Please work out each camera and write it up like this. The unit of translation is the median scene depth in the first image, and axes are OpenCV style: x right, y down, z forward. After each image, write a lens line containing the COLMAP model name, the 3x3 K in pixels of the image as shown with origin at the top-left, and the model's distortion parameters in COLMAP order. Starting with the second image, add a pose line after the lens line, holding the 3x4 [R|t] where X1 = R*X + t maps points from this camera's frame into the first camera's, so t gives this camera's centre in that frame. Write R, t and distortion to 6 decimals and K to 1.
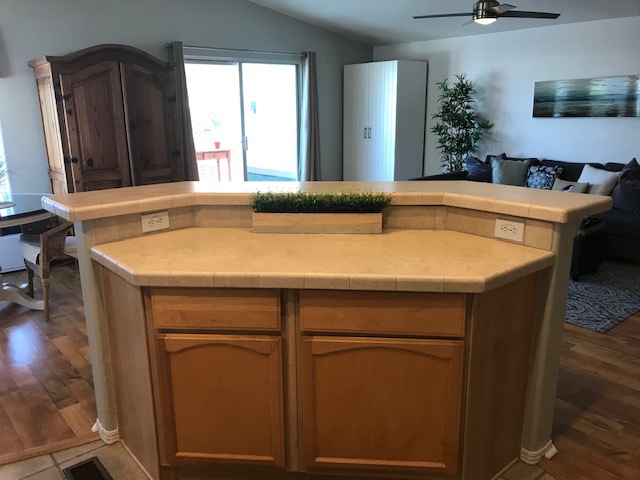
lens RADIAL K [[534.1, 0, 320.0], [0, 534.1, 240.0], [0, 0, 1]] dist [0.006701, 0.007989]
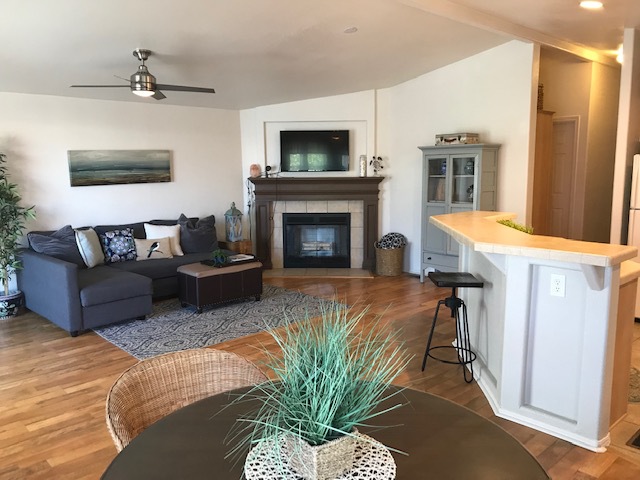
lens RADIAL K [[528.1, 0, 320.0], [0, 528.1, 240.0], [0, 0, 1]] dist [0.282654, 0.001780]
pose [[-0.037290, -0.142474, 0.989096, -0.694354], [0.275710, 0.949900, 0.147223, -0.176884], [-0.960517, 0.278194, 0.003859, 0.643299]]
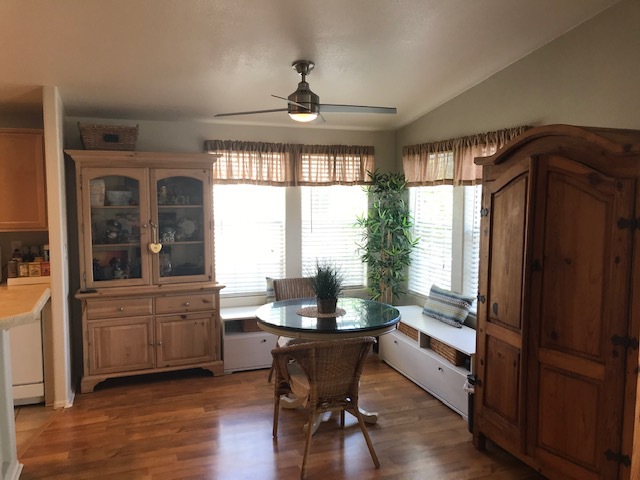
lens RADIAL K [[534.1, 0, 320.0], [0, 534.1, 240.0], [0, 0, 1]] dist [0.006701, 0.007989]
pose [[-0.347062, 0.091131, -0.933404, 0.217364], [-0.231506, 0.956143, 0.179431, -0.254077], [0.908819, 0.278363, -0.310743, 0.854215]]
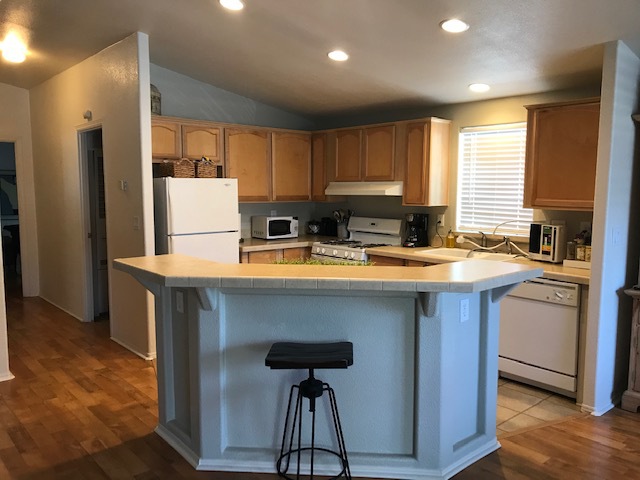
lens RADIAL K [[534.1, 0, 320.0], [0, 534.1, 240.0], [0, 0, 1]] dist [0.006701, 0.007989]
pose [[-0.999919, 0.003219, -0.012289, 0.006359], [-0.001290, 0.936651, 0.350261, -0.241779], [0.012638, 0.350249, -0.936572, 0.897198]]
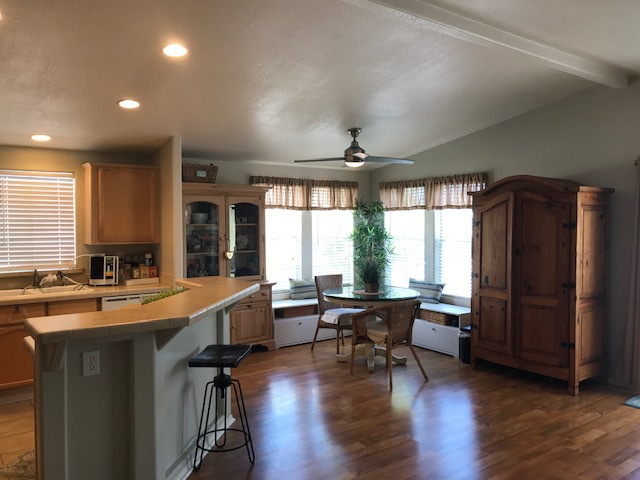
lens RADIAL K [[534.1, 0, 320.0], [0, 534.1, 240.0], [0, 0, 1]] dist [0.006701, 0.007989]
pose [[-0.075998, 0.042901, -0.996185, 0.616568], [-0.244032, 0.967891, 0.060299, -0.180196], [0.966785, 0.247684, -0.063088, 0.617761]]
